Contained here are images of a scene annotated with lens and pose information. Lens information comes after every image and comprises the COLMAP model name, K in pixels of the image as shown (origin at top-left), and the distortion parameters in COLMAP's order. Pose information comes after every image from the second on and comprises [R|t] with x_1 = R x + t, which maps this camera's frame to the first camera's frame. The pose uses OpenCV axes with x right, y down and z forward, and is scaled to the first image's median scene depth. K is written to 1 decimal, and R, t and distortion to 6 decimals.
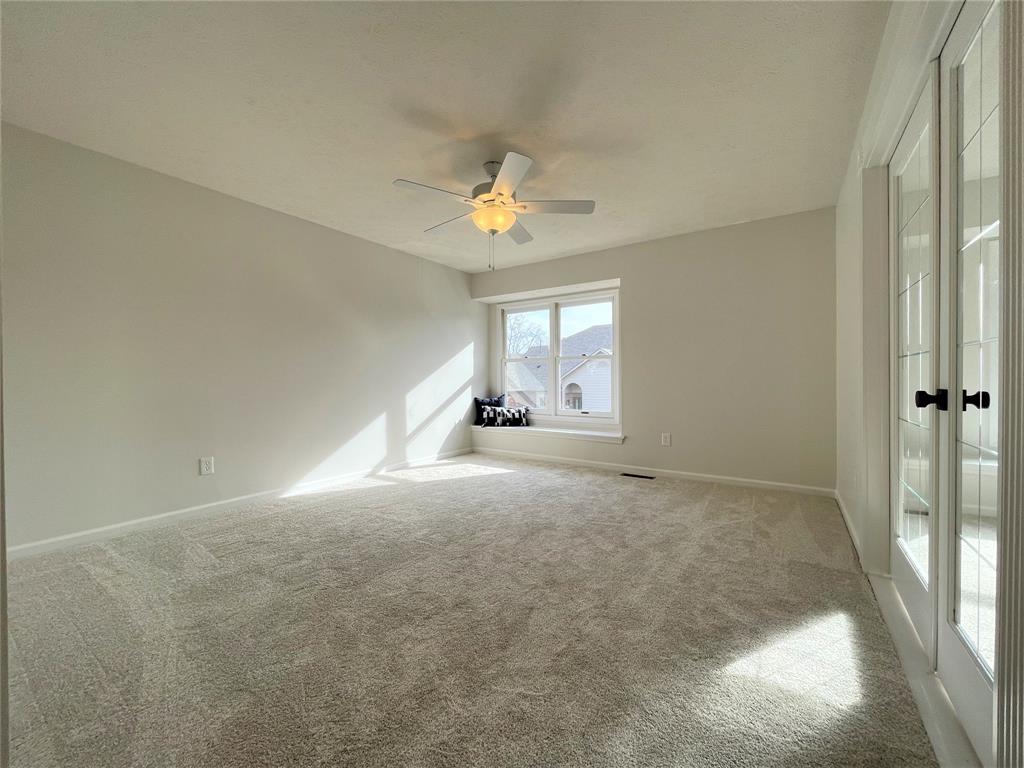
lens RADIAL K [[412.0, 0, 510.2], [0, 412.0, 381.2], [0, 0, 1]] dist [-0.003077, -0.000319]
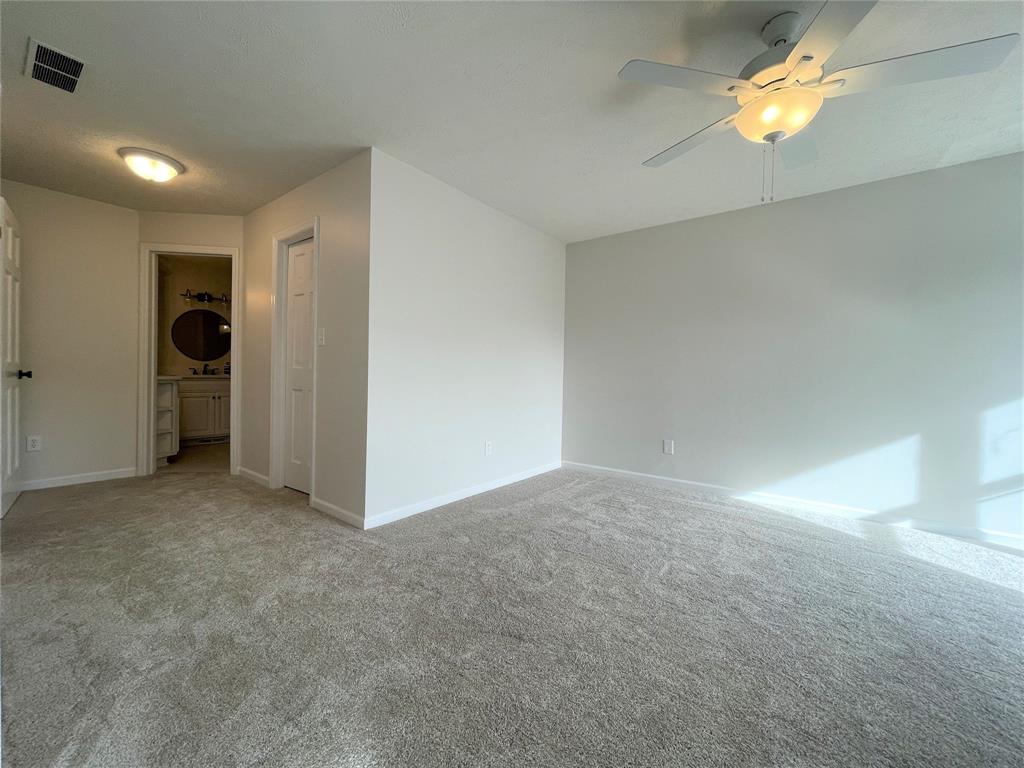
lens RADIAL K [[412.0, 0, 509.7], [0, 412.0, 382.1], [0, 0, 1]] dist [-0.003077, -0.000319]
pose [[-0.083474, 0.017752, -0.996352, 0.457216], [-0.020330, 0.999603, 0.019513, -0.004984], [0.996303, 0.021884, -0.083080, 0.519046]]
